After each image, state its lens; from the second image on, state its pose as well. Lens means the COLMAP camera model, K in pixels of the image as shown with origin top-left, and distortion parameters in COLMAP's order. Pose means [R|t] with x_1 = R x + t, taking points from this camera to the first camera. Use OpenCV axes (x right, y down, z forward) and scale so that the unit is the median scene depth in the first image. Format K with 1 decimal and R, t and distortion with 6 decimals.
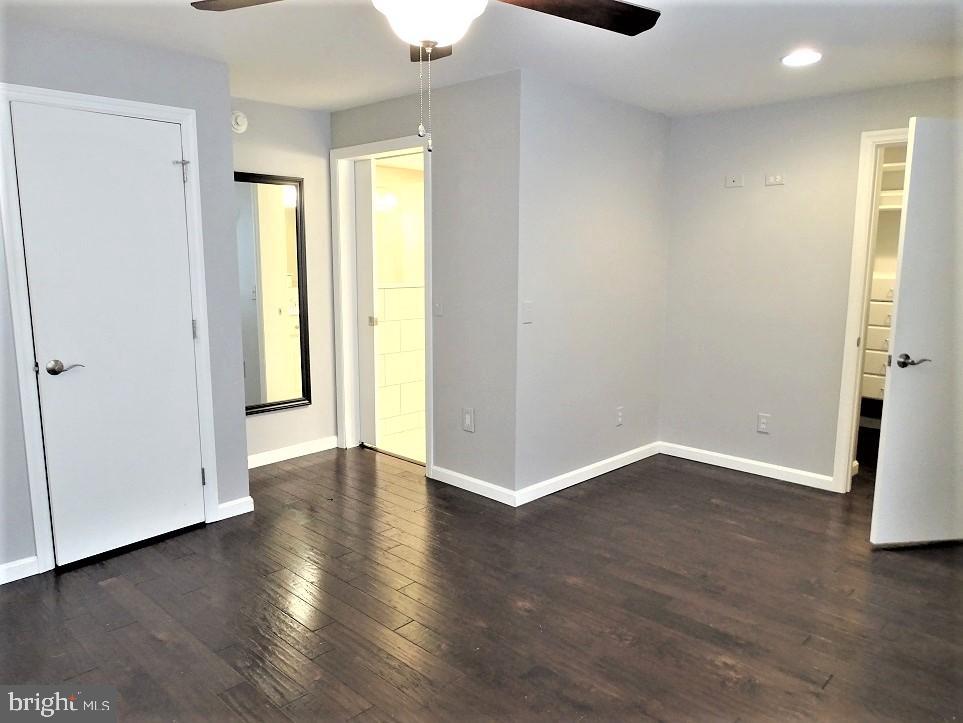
lens RADIAL K [[687.1, 0, 489.9], [0, 687.1, 362.2], [0, 0, 1]] dist [-0.008111, -0.000734]
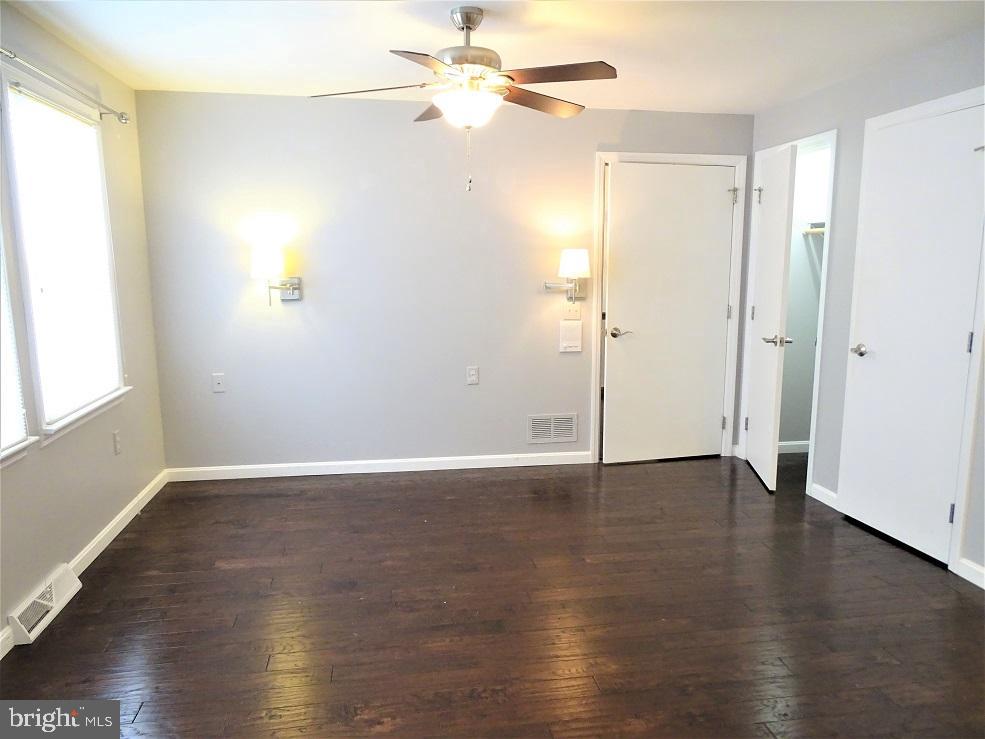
lens RADIAL K [[702.8, 0, 501.1], [0, 702.8, 370.2], [0, 0, 1]] dist [-0.008111, -0.000734]
pose [[-0.596150, 0.125540, -0.792998, 0.787984], [-0.127832, 0.960258, 0.248119, -0.200118], [0.792632, 0.249286, -0.556410, 1.319860]]
